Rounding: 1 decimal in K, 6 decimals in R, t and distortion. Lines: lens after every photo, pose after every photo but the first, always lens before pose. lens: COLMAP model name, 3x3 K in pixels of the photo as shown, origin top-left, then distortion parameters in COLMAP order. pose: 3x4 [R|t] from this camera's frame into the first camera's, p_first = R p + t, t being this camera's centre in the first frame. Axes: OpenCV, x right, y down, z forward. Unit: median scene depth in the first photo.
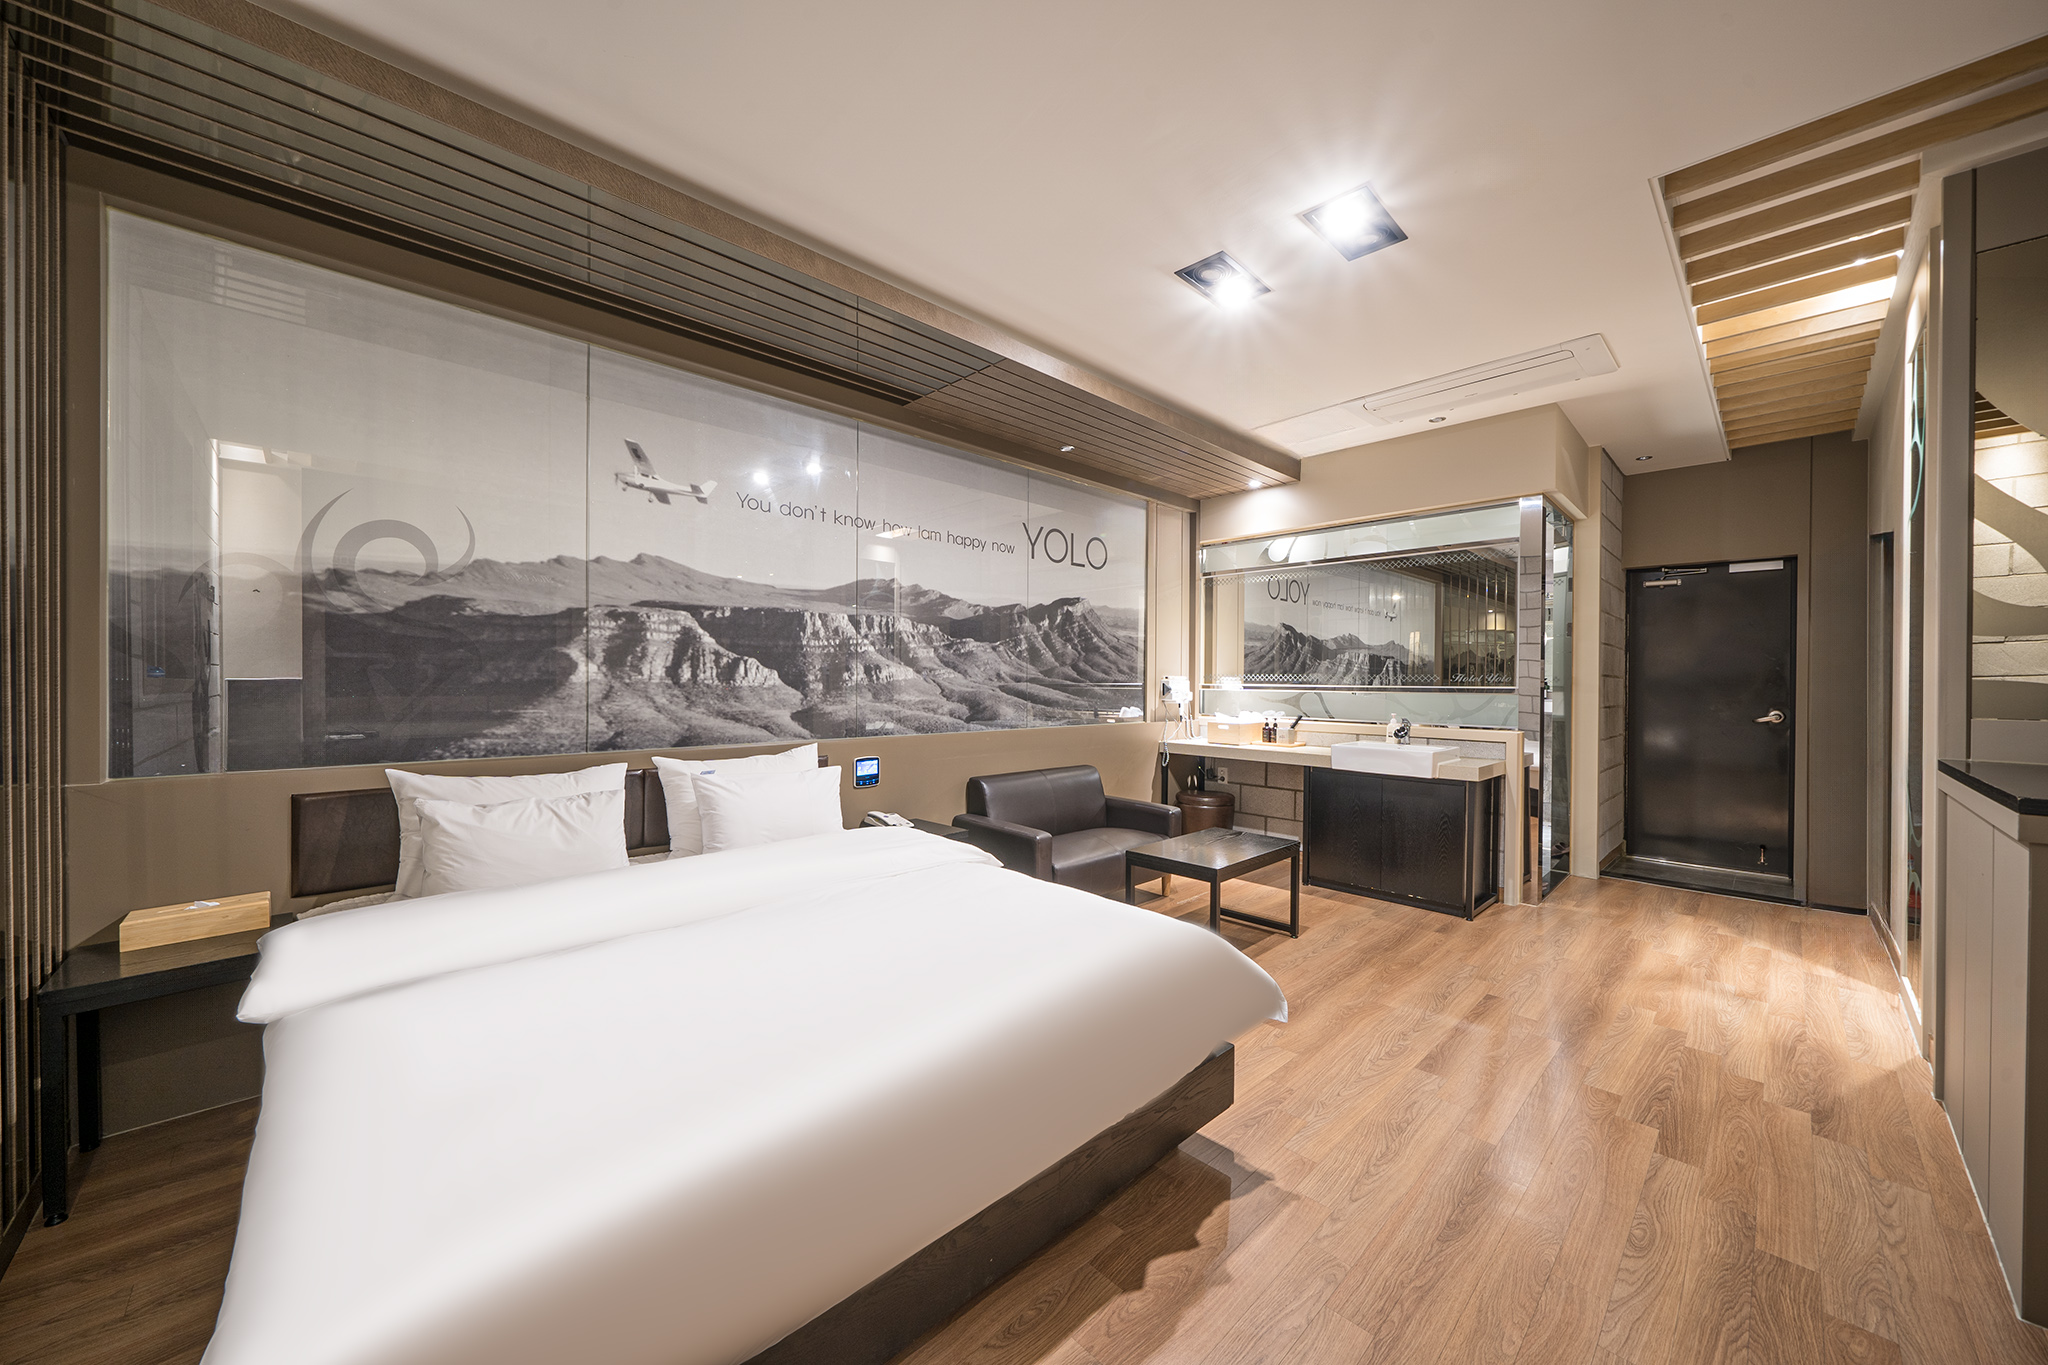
lens RADIAL K [[728.0, 0, 1014.2], [0, 728.0, 689.8], [0, 0, 1]] dist [0.002021, 0.000117]
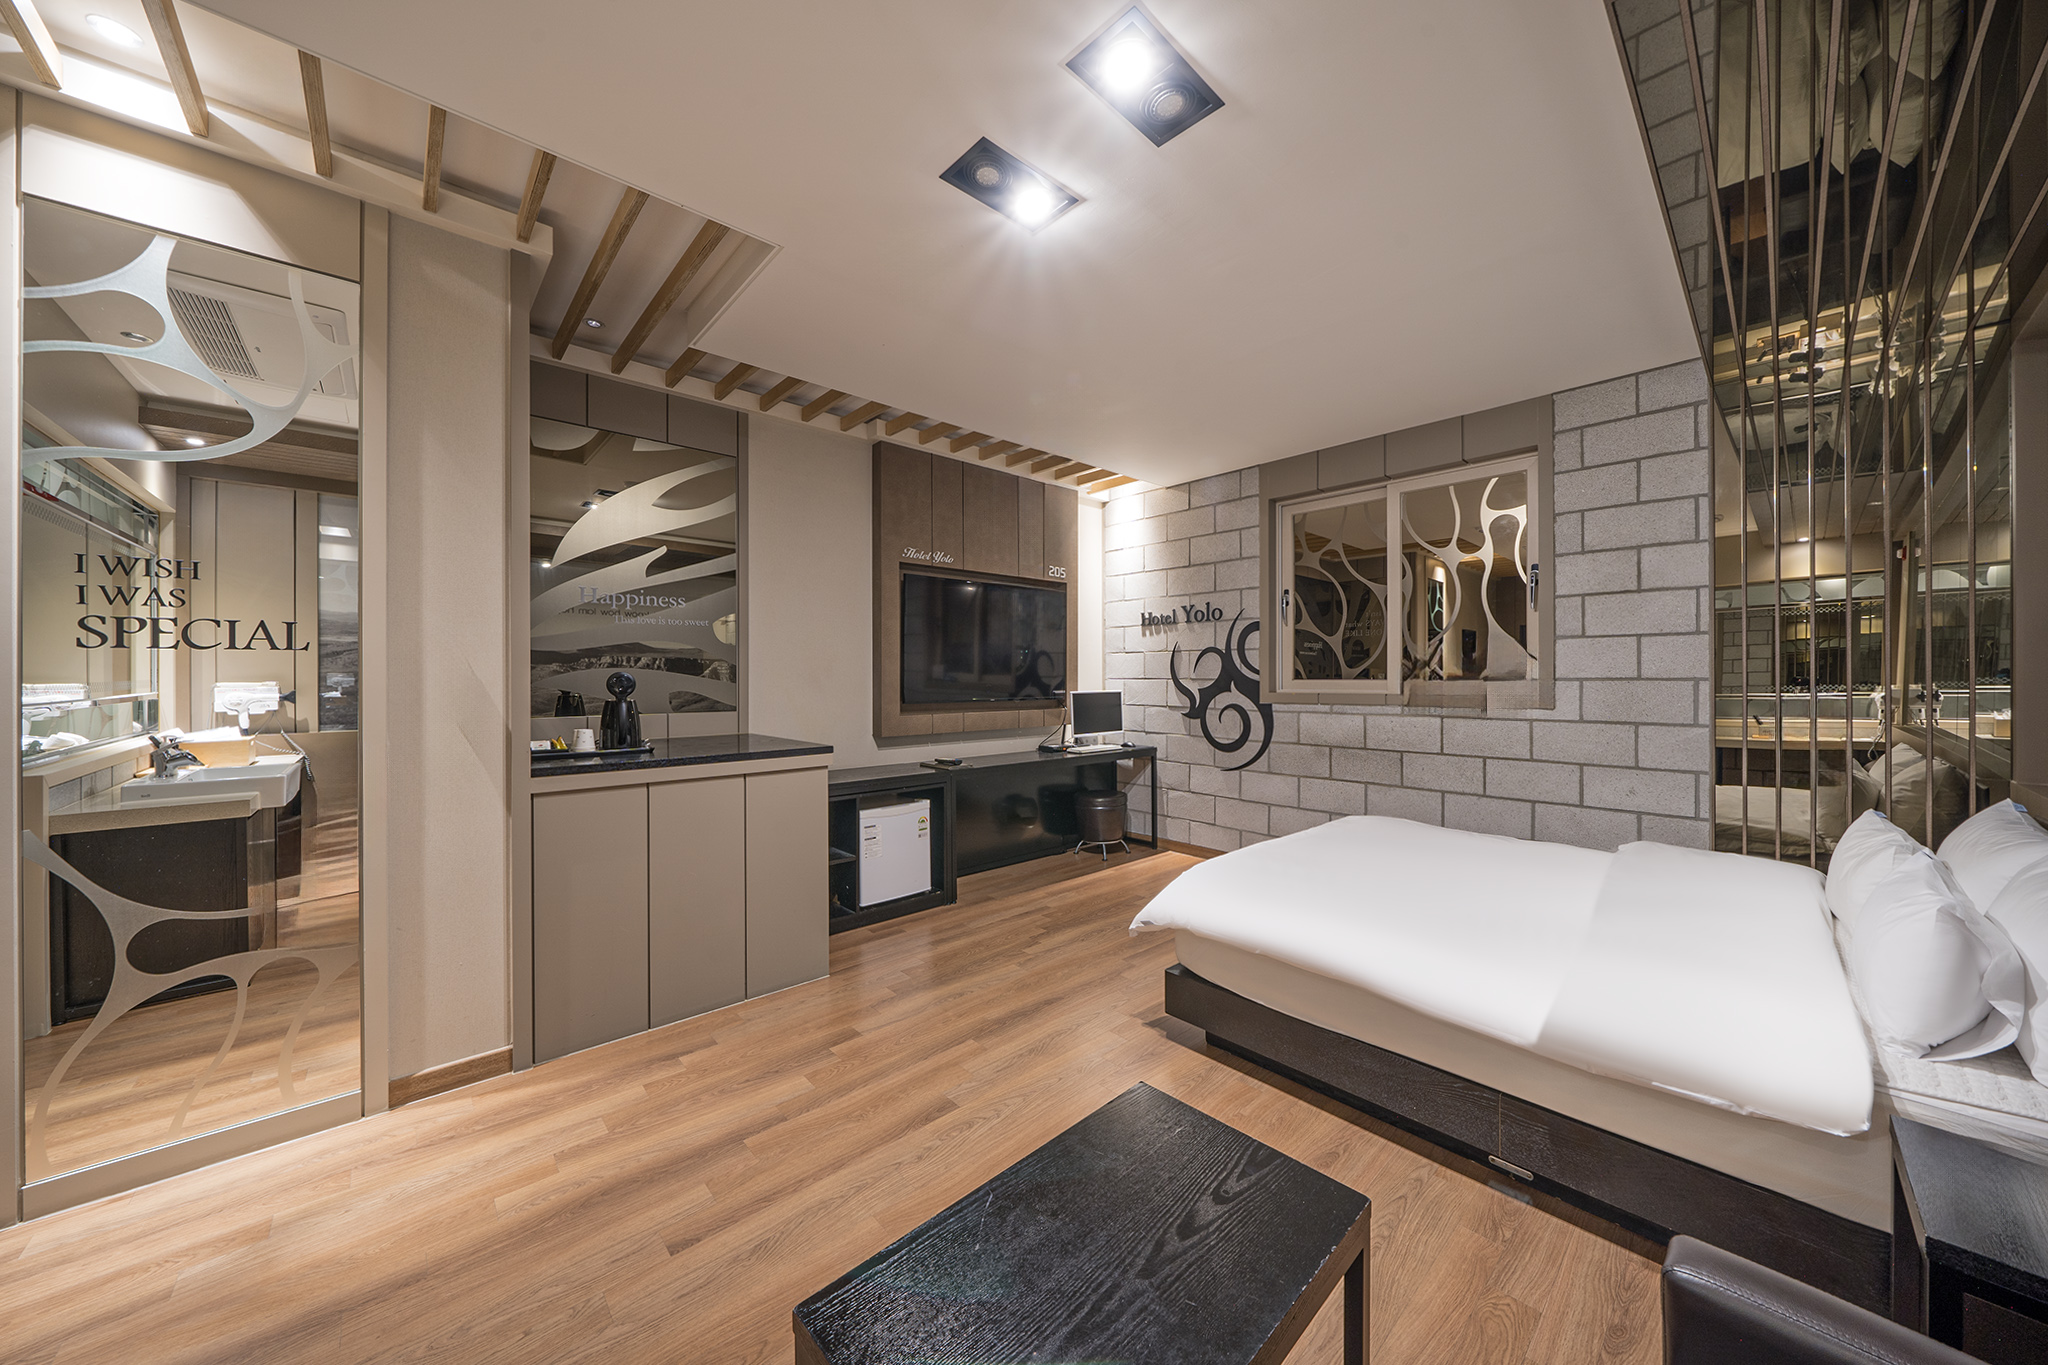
lens RADIAL K [[698.1, 0, 1023.2], [0, 698.1, 678.5], [0, 0, 1]] dist [-0.002567, -0.000098]
pose [[-0.999887, -0.006084, 0.013752, 0.441067], [-0.005880, 0.999873, 0.014838, -0.053317], [-0.013841, 0.014756, -0.999795, 1.832560]]
